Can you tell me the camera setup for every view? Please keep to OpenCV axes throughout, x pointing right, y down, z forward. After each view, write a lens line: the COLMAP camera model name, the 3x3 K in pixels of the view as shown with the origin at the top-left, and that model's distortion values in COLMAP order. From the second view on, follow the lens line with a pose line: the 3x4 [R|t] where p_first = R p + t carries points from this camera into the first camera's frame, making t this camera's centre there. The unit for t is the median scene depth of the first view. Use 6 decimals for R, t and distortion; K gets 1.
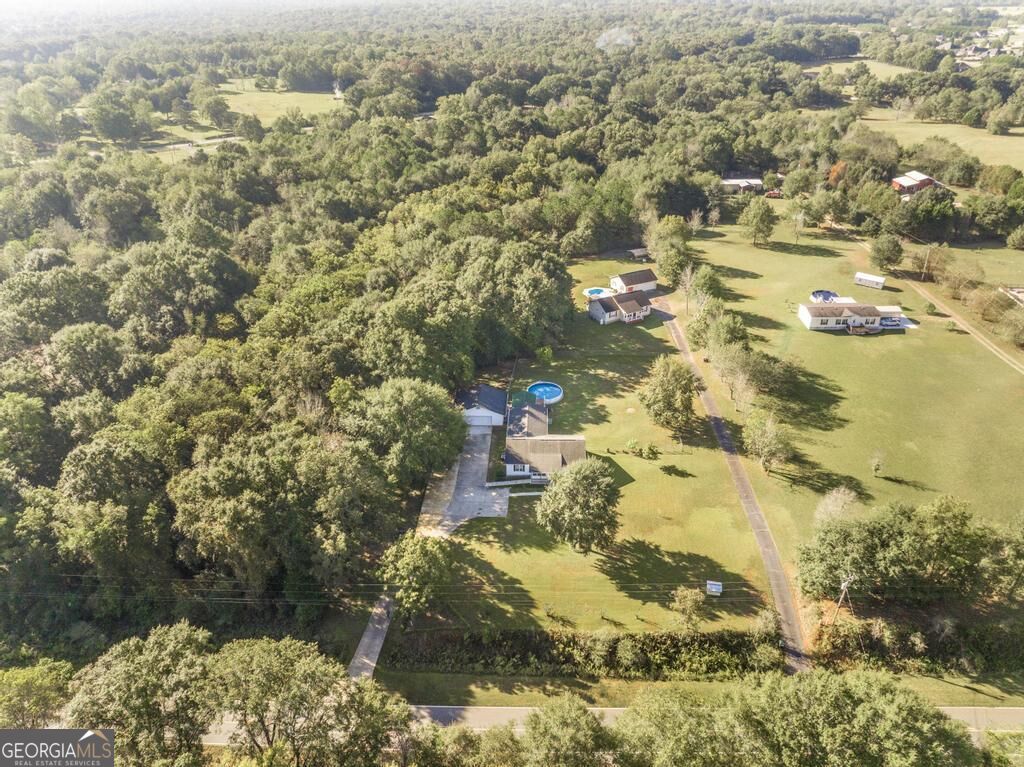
lens RADIAL K [[720.3, 0, 514.1], [0, 720.3, 387.6], [0, 0, 1]] dist [-0.042438, 0.007556]
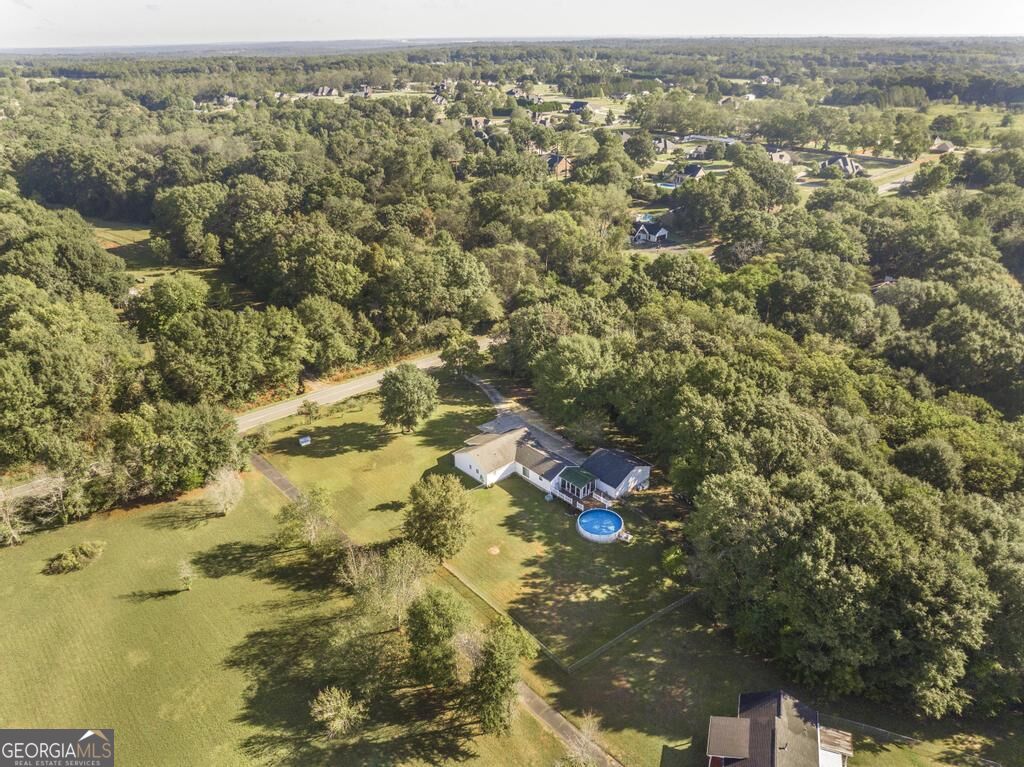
lens RADIAL K [[720.3, 0, 514.2], [0, 720.3, 382.2], [0, 0, 1]] dist [-0.042438, 0.007556]
pose [[-0.711873, 0.321147, -0.624582, 0.525246], [-0.338646, 0.622147, 0.705870, -0.583369], [0.615269, 0.714001, -0.334135, 1.038671]]
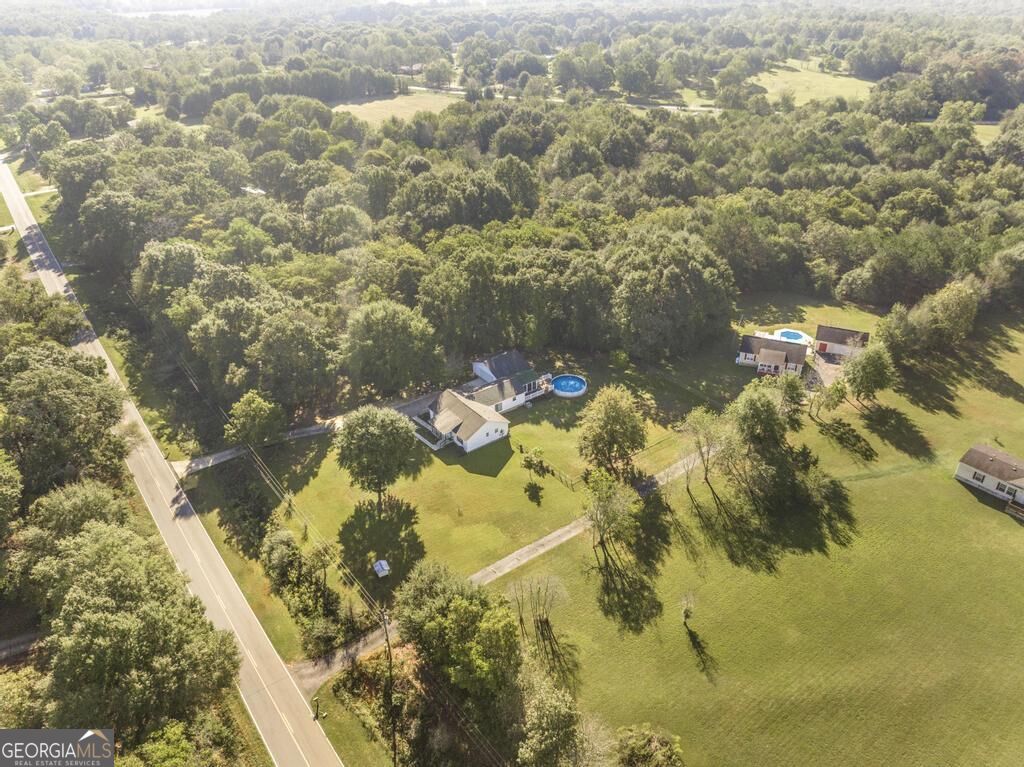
lens RADIAL K [[720.3, 0, 510.4], [0, 720.3, 382.2], [0, 0, 1]] dist [-0.042438, 0.007556]
pose [[0.631130, 0.396473, -0.666696, 0.615217], [-0.380618, 0.907206, 0.179186, -0.135770], [0.675873, 0.140666, 0.723470, 0.220380]]
